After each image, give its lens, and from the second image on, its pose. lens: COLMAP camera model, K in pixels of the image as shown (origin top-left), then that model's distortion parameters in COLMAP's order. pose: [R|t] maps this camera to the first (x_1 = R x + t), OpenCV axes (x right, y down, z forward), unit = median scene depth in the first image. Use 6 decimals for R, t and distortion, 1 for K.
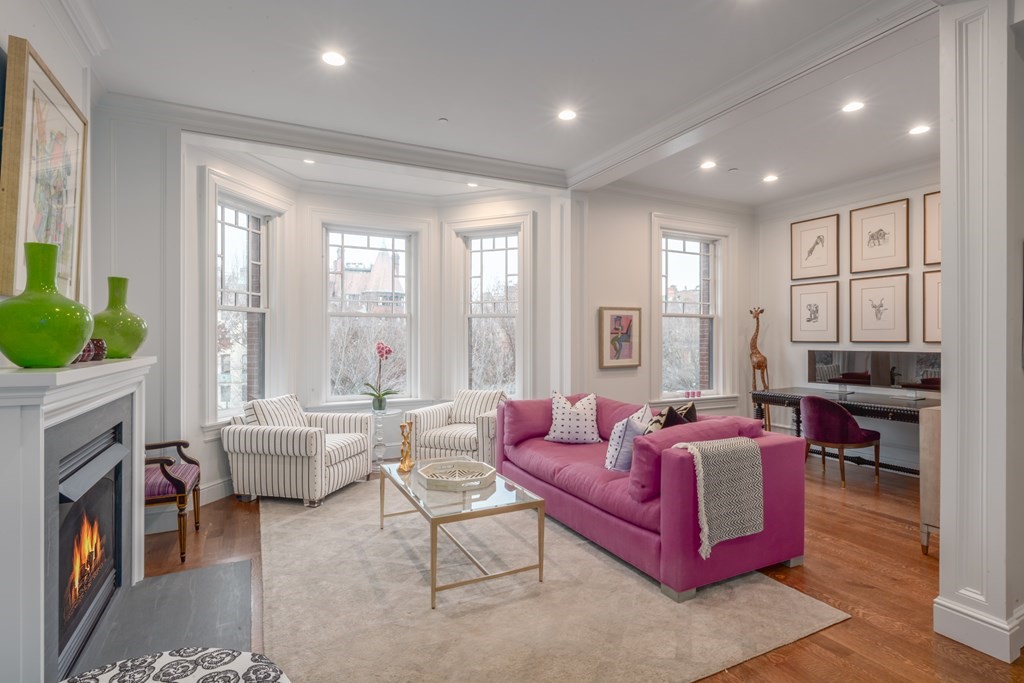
lens RADIAL K [[511.2, 0, 511.8], [0, 511.2, 338.0], [0, 0, 1]] dist [0.005050, -0.000416]
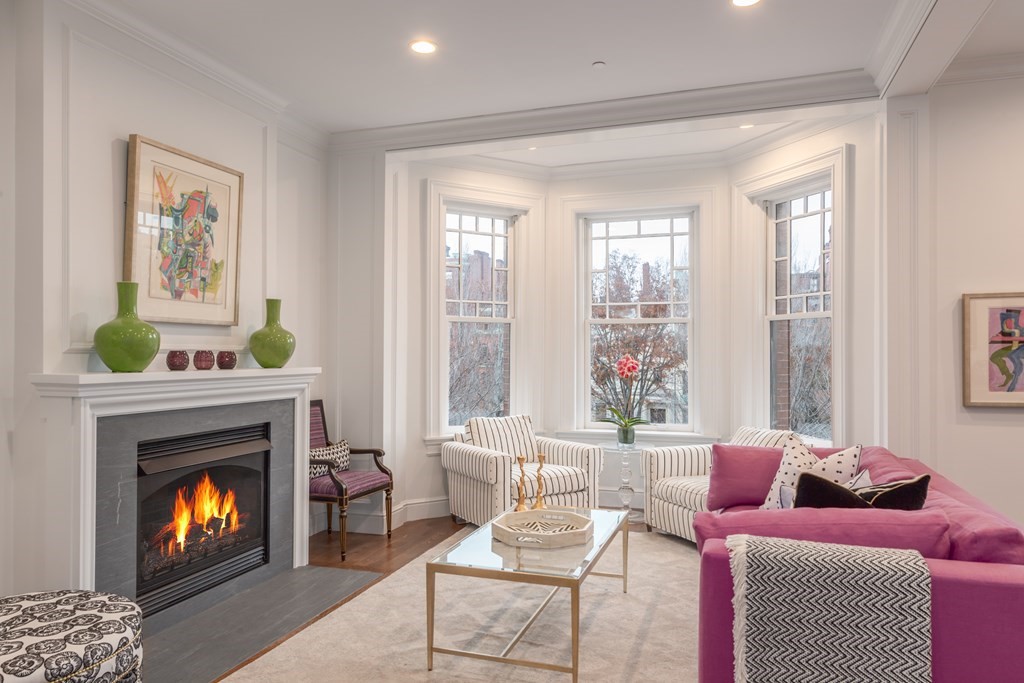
lens RADIAL K [[680.6, 0, 510.5], [0, 680.6, 346.2], [0, 0, 1]] dist [0.006022, -0.002472]
pose [[0.703135, -0.005022, -0.711039, 0.383085], [-0.000439, 0.999972, -0.007497, 0.000410], [0.711057, 0.005584, 0.703113, 0.154557]]
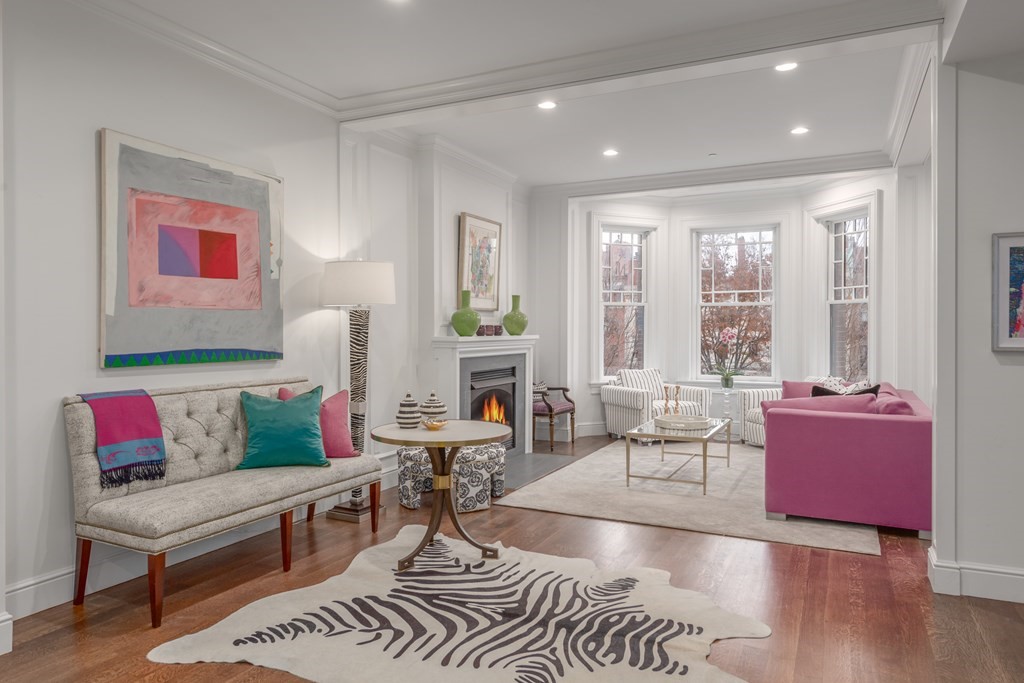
lens RADIAL K [[680.6, 0, 506.8], [0, 680.6, 327.5], [0, 0, 1]] dist [0.006022, -0.002472]
pose [[0.601217, 0.001884, -0.799083, 0.715234], [0.000244, 0.999997, 0.002542, 0.001032], [0.799086, -0.001723, 0.601215, -0.337563]]
